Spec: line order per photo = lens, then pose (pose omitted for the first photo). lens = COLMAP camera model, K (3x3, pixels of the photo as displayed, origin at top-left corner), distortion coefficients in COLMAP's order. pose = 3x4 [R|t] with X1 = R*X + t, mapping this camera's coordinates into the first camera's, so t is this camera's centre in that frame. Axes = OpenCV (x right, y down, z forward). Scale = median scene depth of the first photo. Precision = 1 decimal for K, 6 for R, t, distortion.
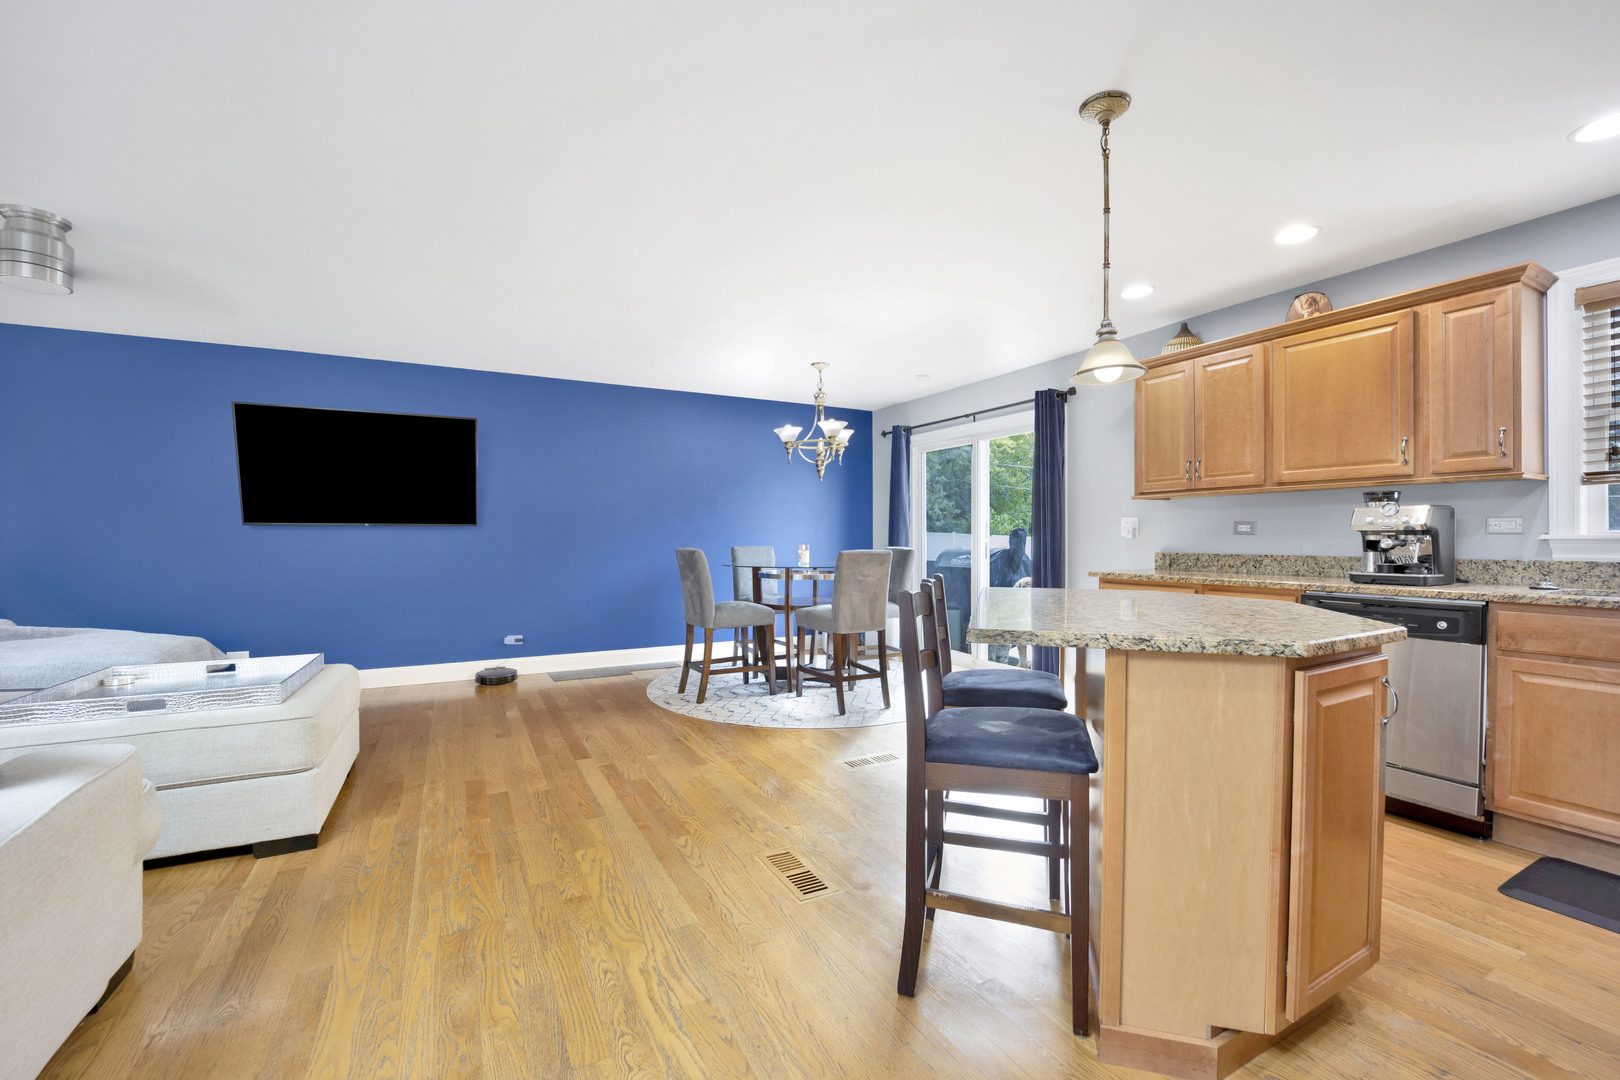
lens RADIAL K [[673.8, 0, 807.4], [0, 673.8, 540.4], [0, 0, 1]] dist [-0.020595, 0.000062]
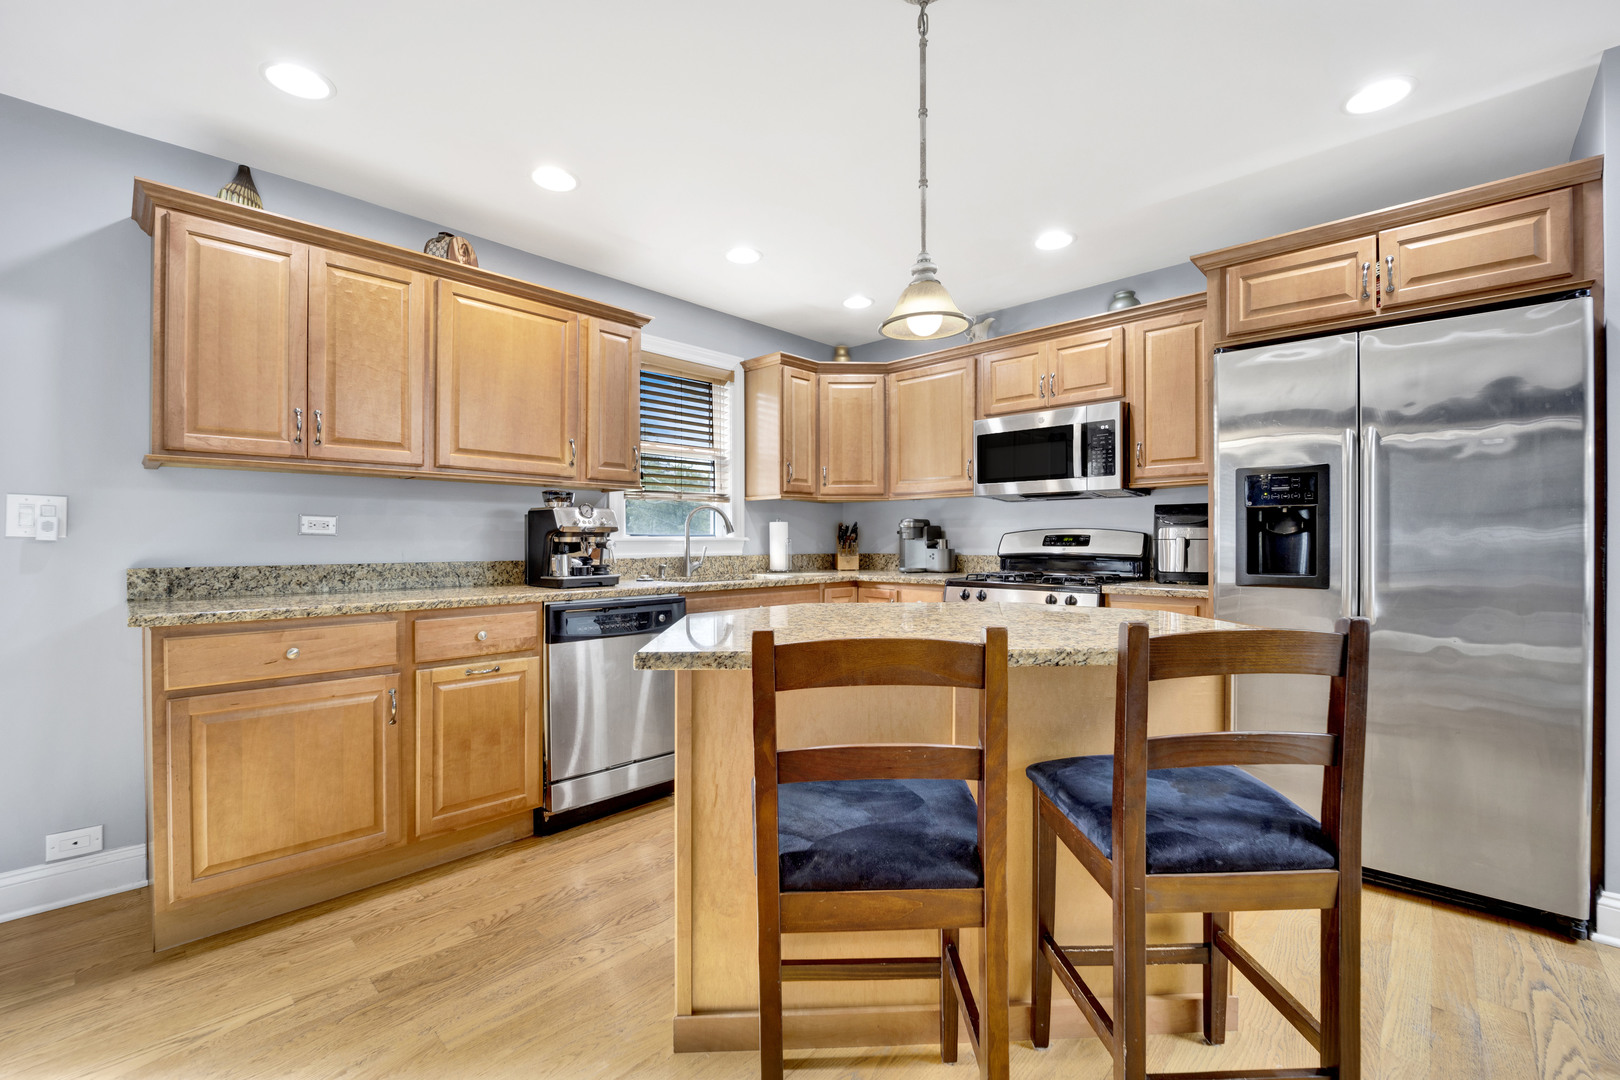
lens RADIAL K [[673.8, 0, 807.4], [0, 673.8, 540.4], [0, 0, 1]] dist [-0.020595, 0.000062]
pose [[-0.314084, 0.000834, 0.949395, -0.174238], [0.004688, 0.999989, 0.000673, -0.001890], [-0.949384, 0.004662, -0.314084, 0.995364]]
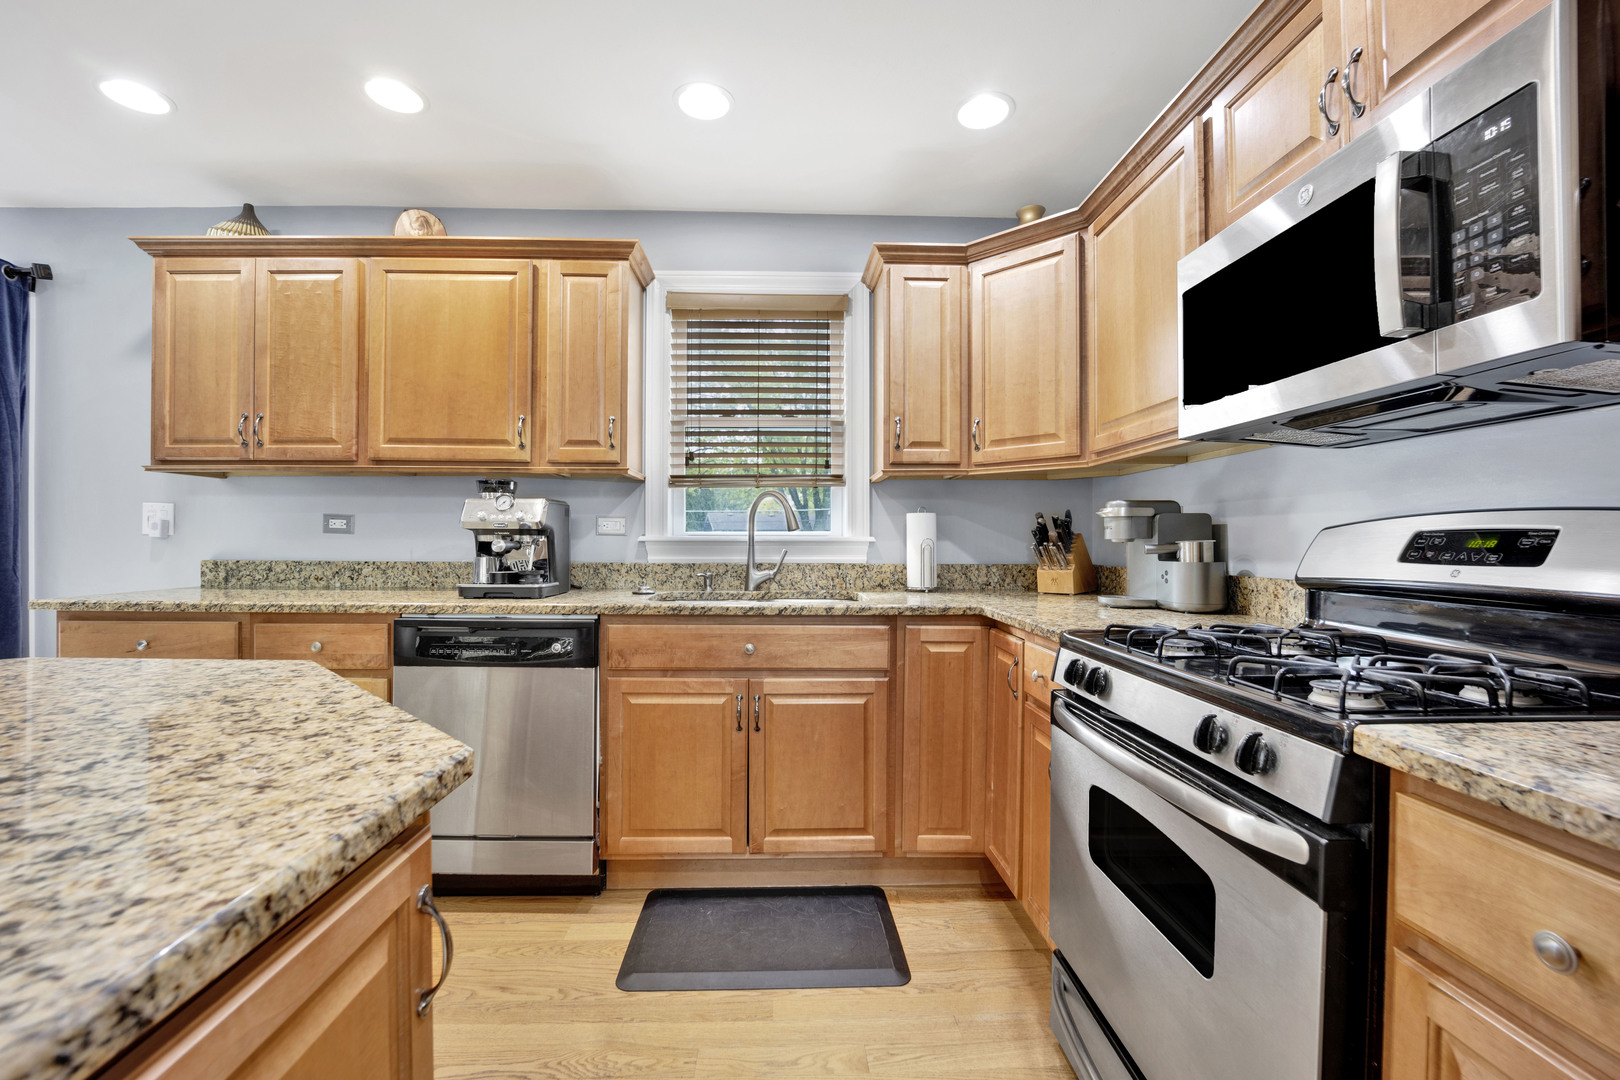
lens RADIAL K [[663.4, 0, 806.6], [0, 663.4, 541.6], [0, 0, 1]] dist [-0.025600, -0.000409]
pose [[0.438073, 0.000812, 0.898939, 0.331450], [-0.002086, 0.999998, 0.000114, -0.001083], [-0.898937, -0.001925, 0.438074, 0.334372]]
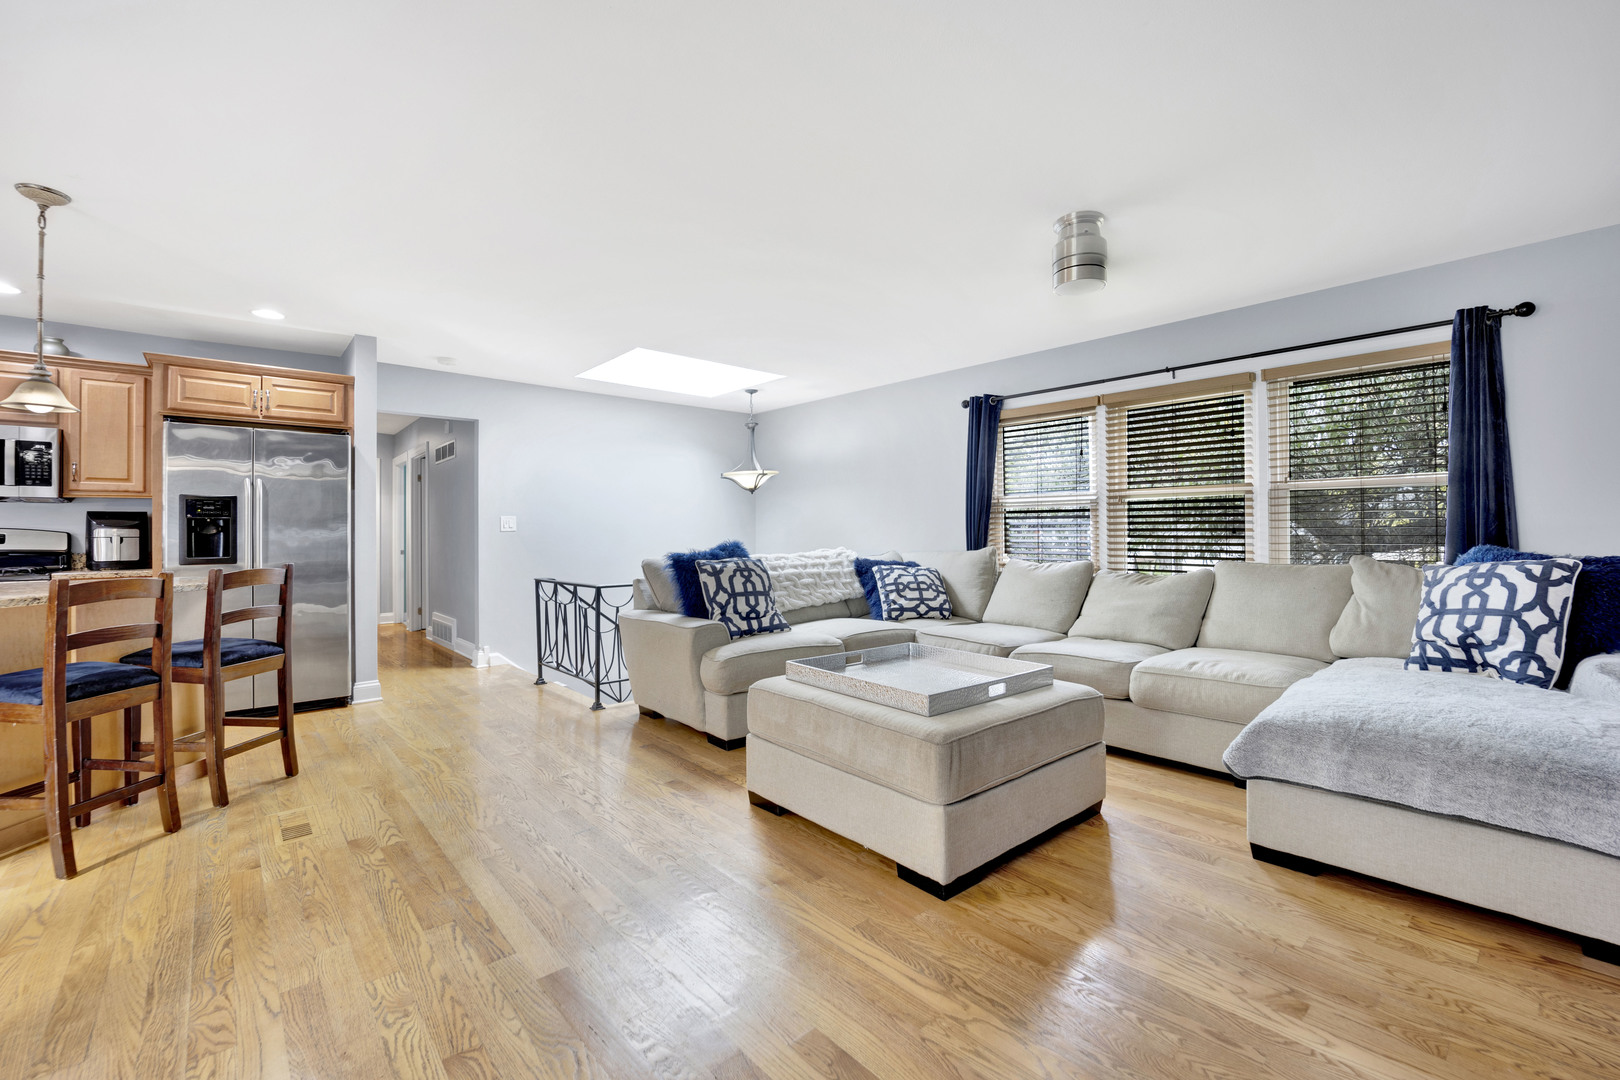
lens RADIAL K [[679.1, 0, 802.1], [0, 679.1, 534.2], [0, 0, 1]] dist [-0.020876, 0.000119]
pose [[-0.974330, 0.004877, -0.225071, -0.485189], [0.004355, 0.999987, 0.002815, -0.004607], [0.225082, 0.001762, -0.974338, 1.838894]]
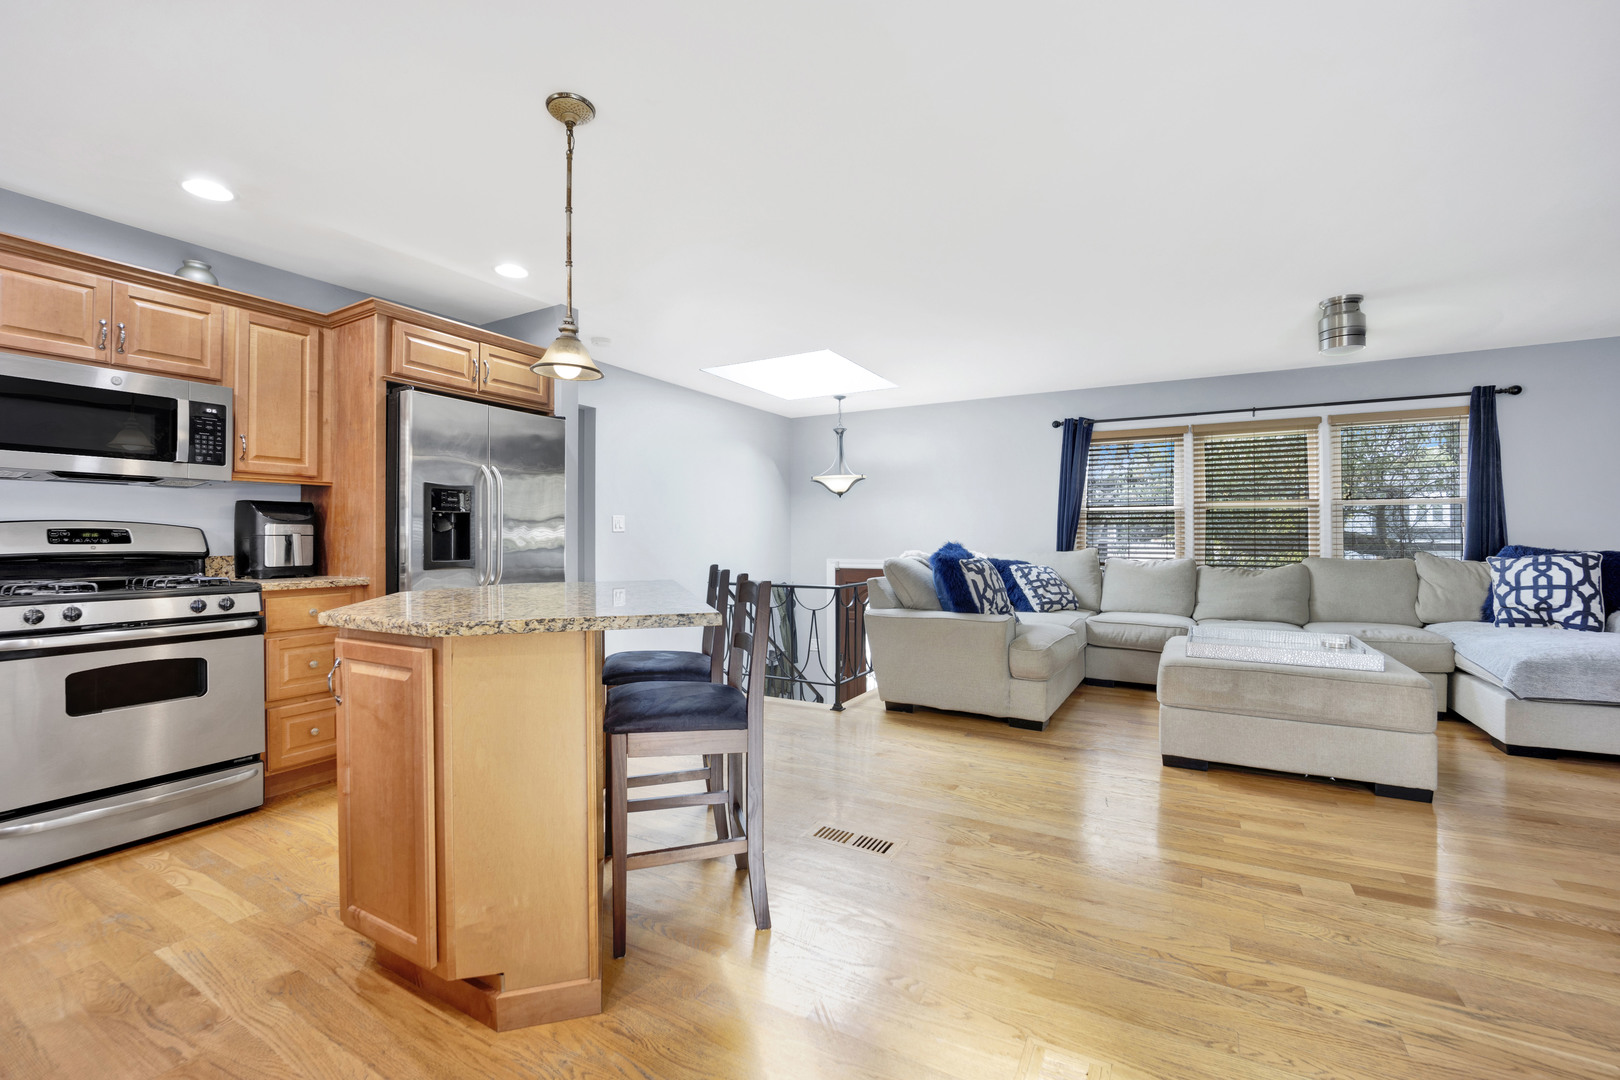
lens RADIAL K [[673.8, 0, 807.4], [0, 673.8, 540.4], [0, 0, 1]] dist [-0.020595, 0.000062]
pose [[-0.845563, 0.002696, -0.533870, 0.497668], [-0.000096, 0.999986, 0.005202, 0.002121], [0.533876, 0.004450, -0.845551, 1.491724]]
